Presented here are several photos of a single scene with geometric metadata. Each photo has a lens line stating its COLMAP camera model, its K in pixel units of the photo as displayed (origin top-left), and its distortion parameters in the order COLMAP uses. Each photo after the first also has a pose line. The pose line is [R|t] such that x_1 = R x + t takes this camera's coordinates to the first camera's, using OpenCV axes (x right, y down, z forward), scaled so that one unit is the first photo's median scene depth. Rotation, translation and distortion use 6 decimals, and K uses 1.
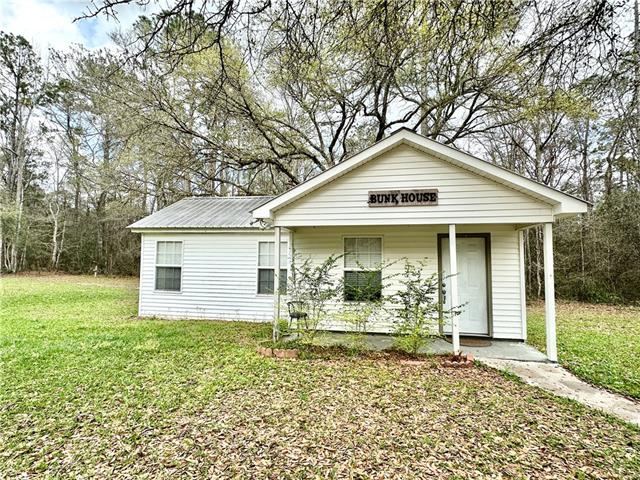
lens RADIAL K [[318.0, 0, 319.5], [0, 318.0, 241.7], [0, 0, 1]] dist [-0.002732, 0.001358]
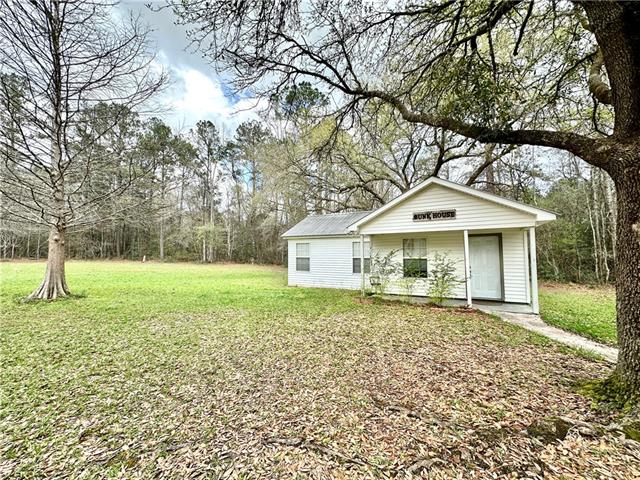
lens RADIAL K [[259.1, 0, 320.2], [0, 259.1, 241.0], [0, 0, 1]] dist [-0.002480, 0.000476]
pose [[0.947655, -0.031432, -0.317746, 0.077707], [0.036197, 0.999303, 0.009102, -0.023222], [0.317238, -0.020127, 0.948132, -0.332083]]
